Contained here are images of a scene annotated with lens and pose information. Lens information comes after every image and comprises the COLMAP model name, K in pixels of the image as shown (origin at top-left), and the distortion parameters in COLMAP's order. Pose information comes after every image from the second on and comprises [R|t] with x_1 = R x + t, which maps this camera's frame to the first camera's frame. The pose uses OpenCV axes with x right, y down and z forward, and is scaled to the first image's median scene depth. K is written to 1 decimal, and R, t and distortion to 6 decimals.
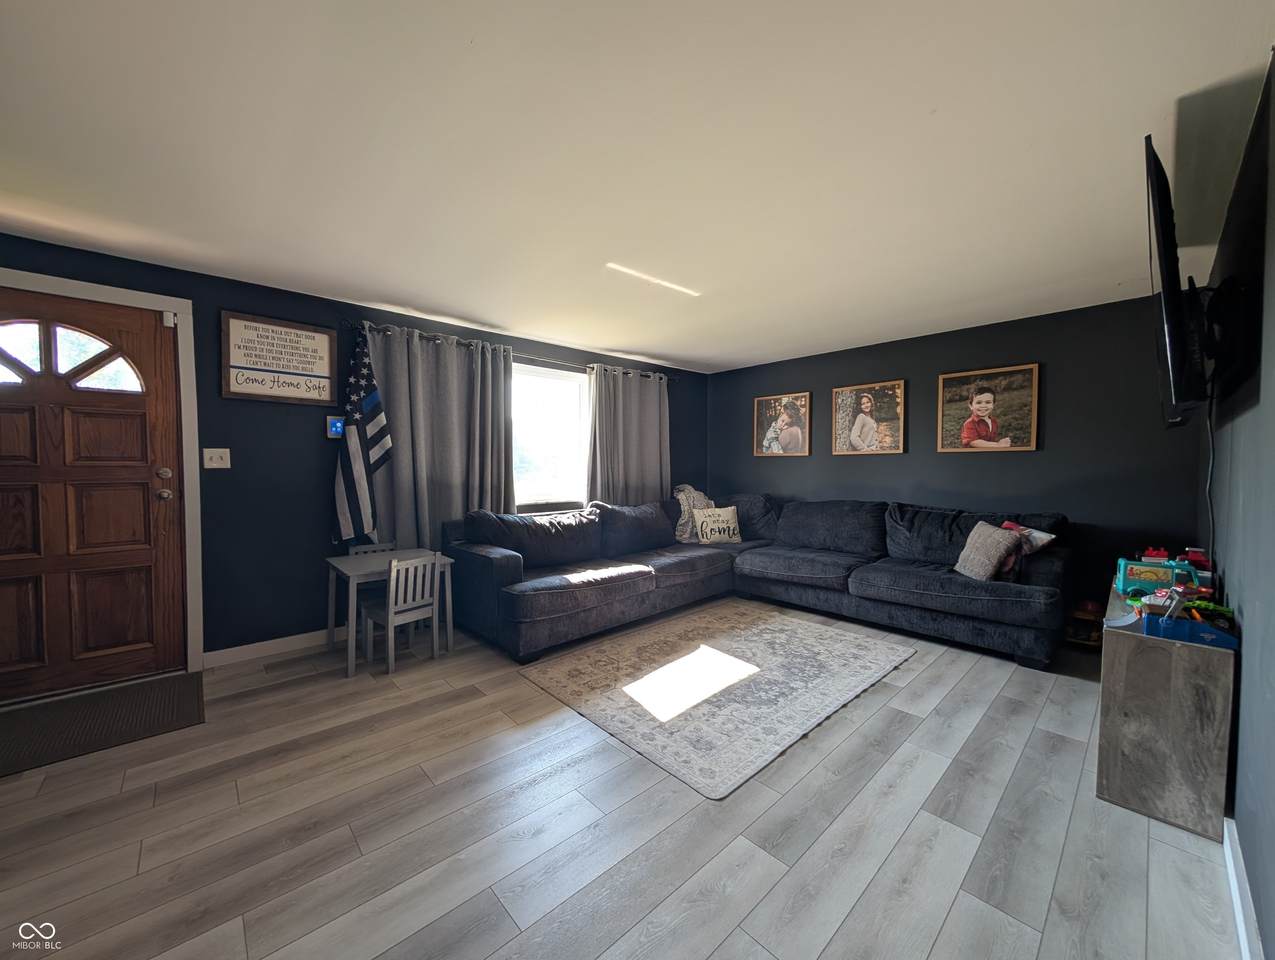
lens RADIAL K [[486.7, 0, 639.7], [0, 486.7, 483.1], [0, 0, 1]] dist [-0.001259, 0.000418]
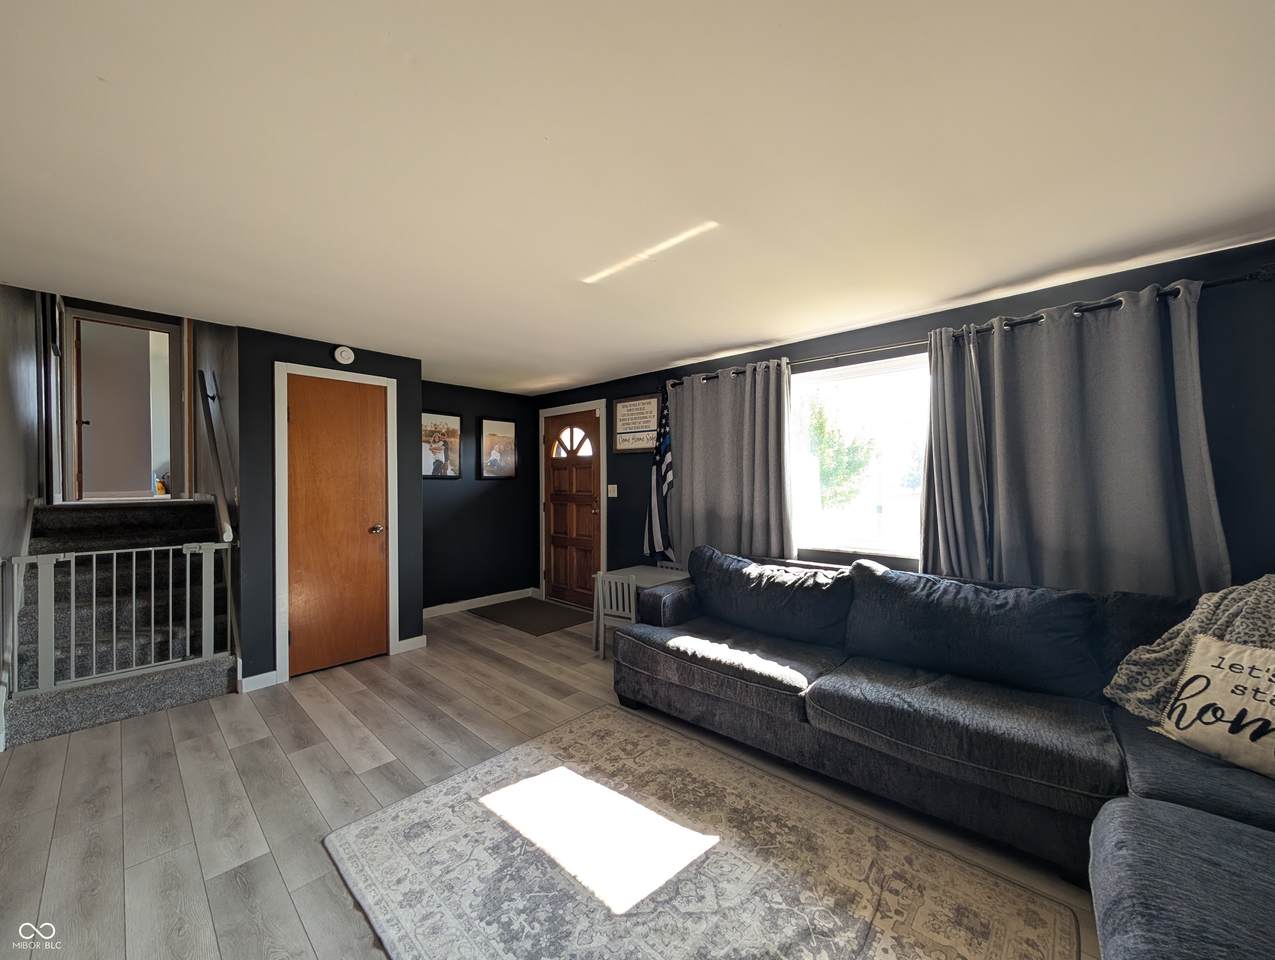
lens RADIAL K [[486.7, 0, 639.7], [0, 486.7, 483.1], [0, 0, 1]] dist [-0.001259, 0.000418]
pose [[0.068482, 0.004708, -0.997641, 0.768912], [-0.028220, 0.999598, 0.002780, -0.083936], [0.997253, 0.027963, 0.068588, 0.976164]]
